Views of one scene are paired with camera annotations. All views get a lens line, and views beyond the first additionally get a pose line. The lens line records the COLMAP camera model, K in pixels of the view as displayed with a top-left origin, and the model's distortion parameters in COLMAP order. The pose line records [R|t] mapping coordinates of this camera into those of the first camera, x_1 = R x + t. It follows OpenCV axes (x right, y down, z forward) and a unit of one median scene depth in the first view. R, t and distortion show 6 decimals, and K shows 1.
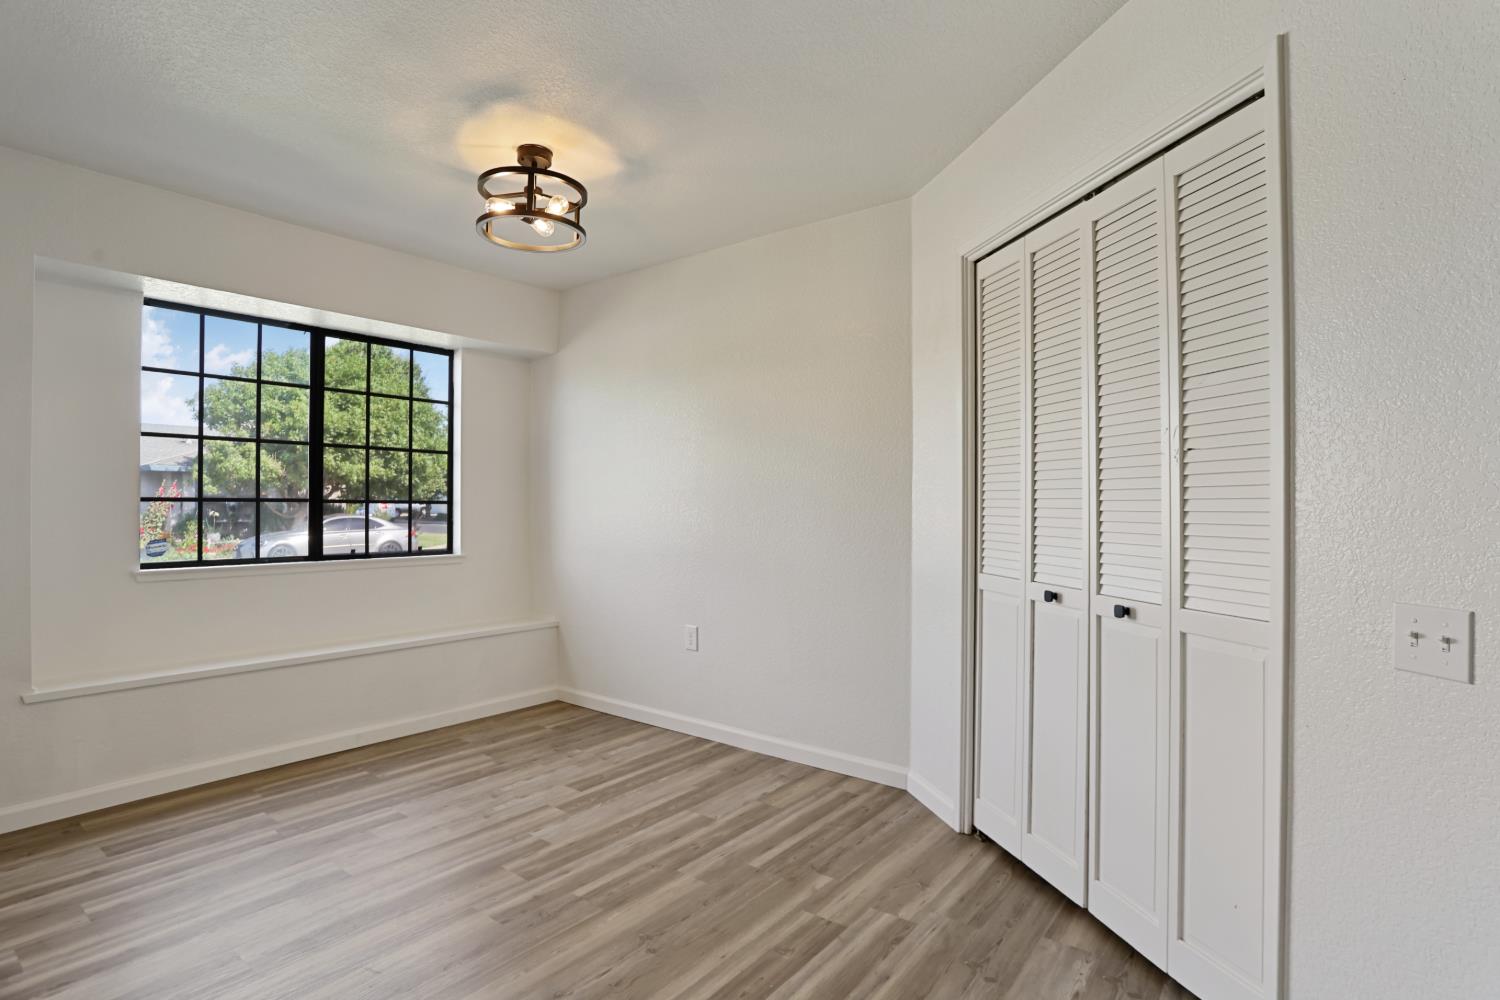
lens RADIAL K [[727.7, 0, 747.5], [0, 727.7, 502.9], [0, 0, 1]] dist [-0.050420, 0.016987]
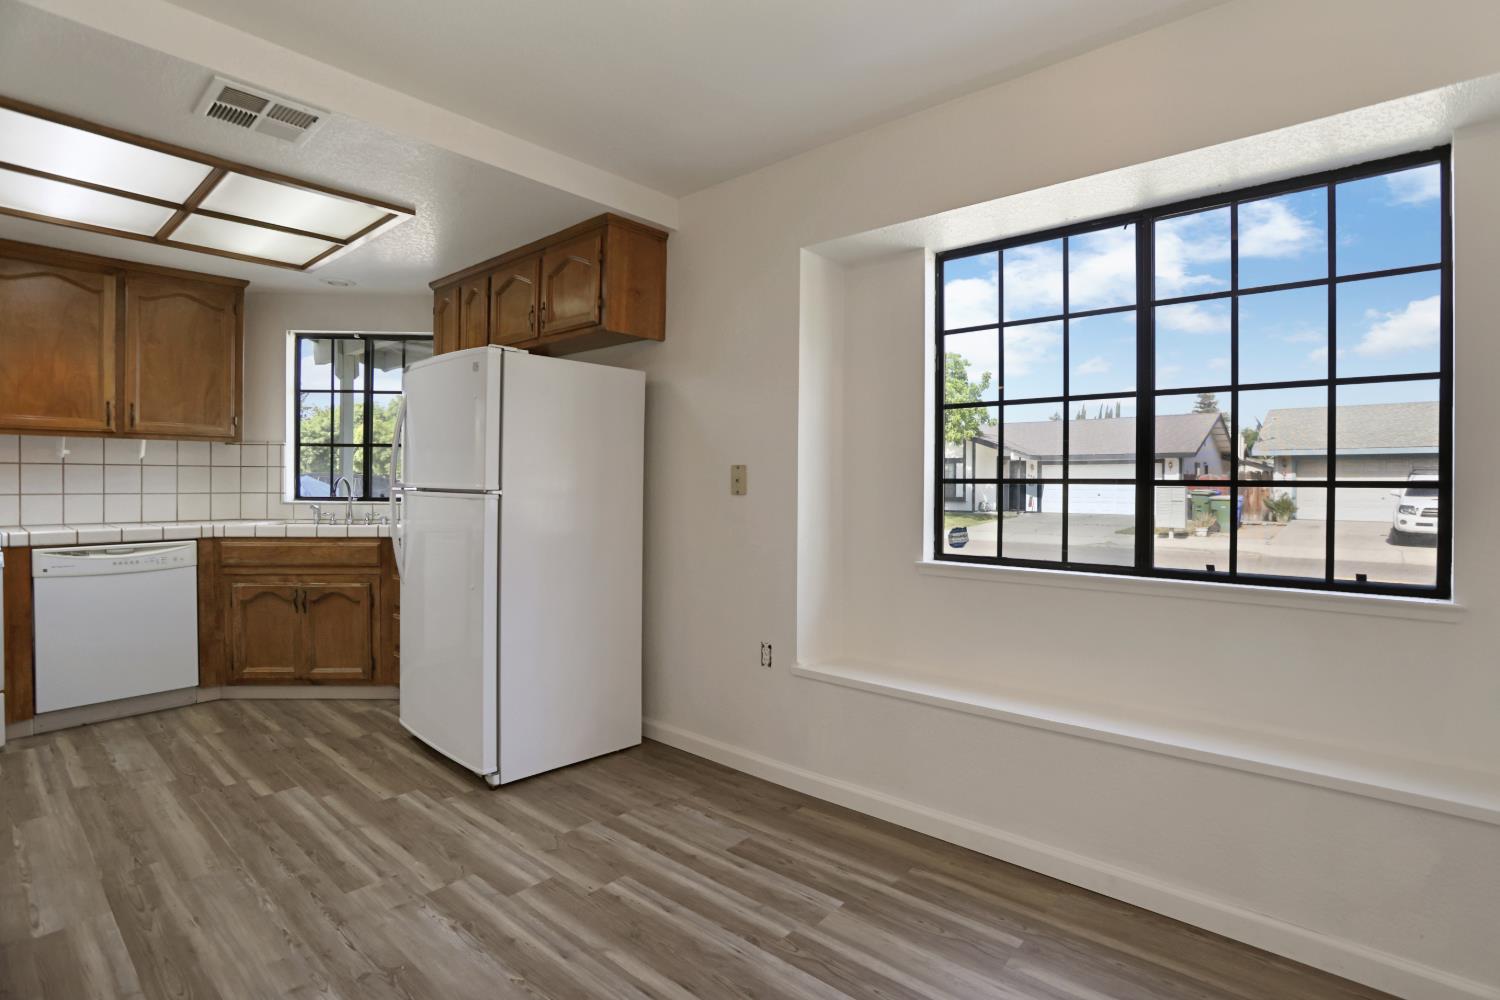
lens RADIAL K [[727.7, 0, 753.0], [0, 727.7, 493.2], [0, 0, 1]] dist [-0.050420, 0.016987]
pose [[-0.036049, 0.008200, -0.999316, 0.054827], [-0.001114, 0.999965, 0.008245, 0.002374], [0.999349, 0.001410, -0.036039, 0.775889]]
